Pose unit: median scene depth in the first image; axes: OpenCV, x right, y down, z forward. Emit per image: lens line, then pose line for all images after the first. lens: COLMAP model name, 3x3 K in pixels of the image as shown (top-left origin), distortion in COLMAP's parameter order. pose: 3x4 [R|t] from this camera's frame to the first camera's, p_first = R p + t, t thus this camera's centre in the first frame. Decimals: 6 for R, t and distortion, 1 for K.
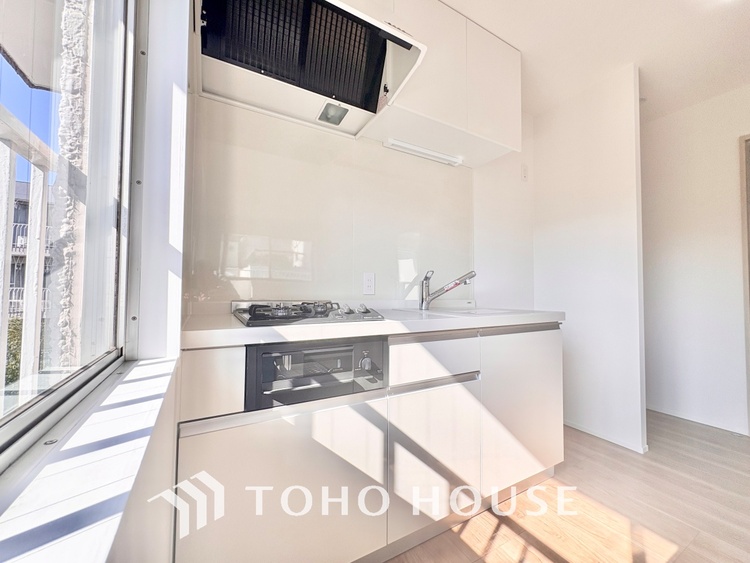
lens RADIAL K [[299.5, 0, 375.0], [0, 299.5, 281.5], [0, 0, 1]] dist [0.001207, -0.000463]
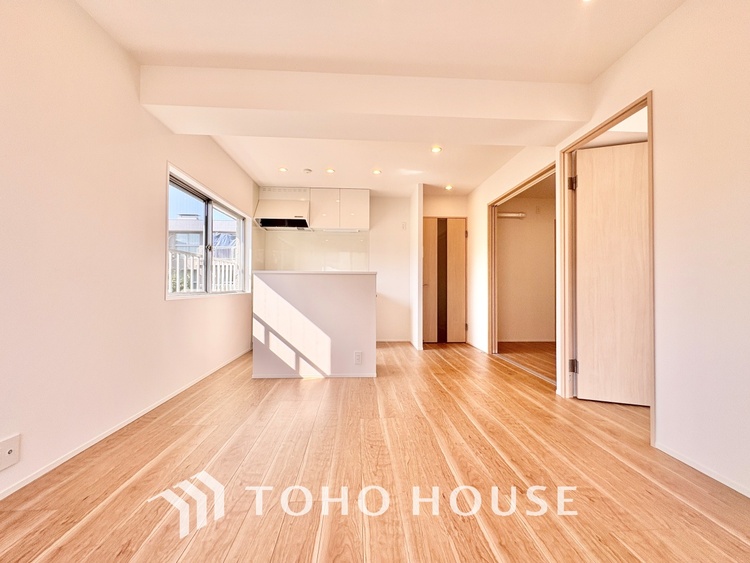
lens RADIAL K [[299.5, 0, 375.0], [0, 299.5, 281.5], [0, 0, 1]] dist [0.001207, -0.000463]
pose [[0.900372, -0.009838, -0.435010, 3.702398], [0.016889, 0.999781, 0.012347, -0.012013], [0.434793, -0.018464, 0.900341, -2.948730]]
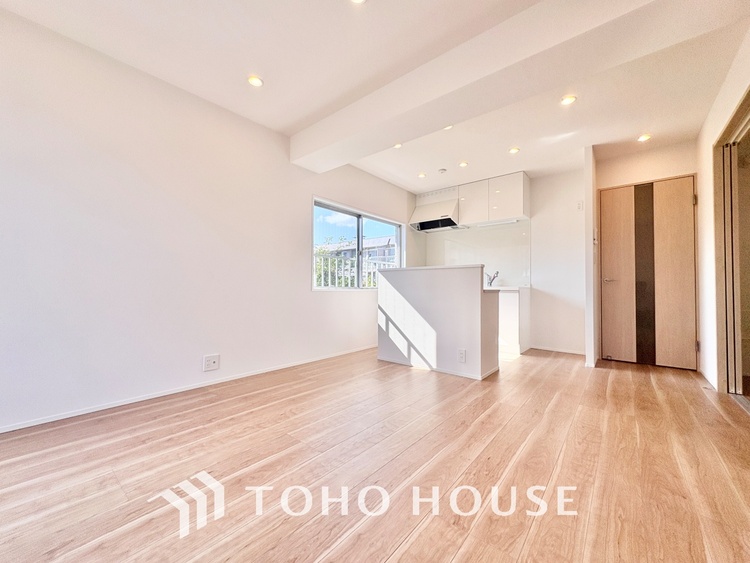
lens RADIAL K [[299.5, 0, 375.0], [0, 299.5, 281.5], [0, 0, 1]] dist [0.001207, -0.000463]
pose [[0.361953, -0.024343, -0.931879, 4.838132], [0.028505, 0.999481, -0.015038, 0.127017], [0.931761, -0.021120, 0.362459, -1.913924]]
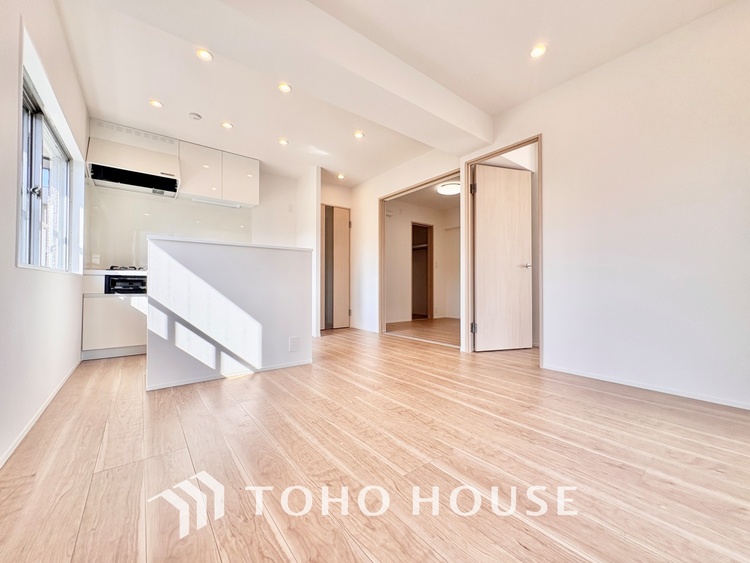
lens RADIAL K [[299.5, 0, 375.0], [0, 299.5, 281.5], [0, 0, 1]] dist [0.001207, -0.000463]
pose [[0.988112, -0.002623, 0.153710, 2.255953], [-0.000769, 0.999758, 0.022002, 0.213409], [-0.153731, -0.021858, 0.987871, -3.100237]]
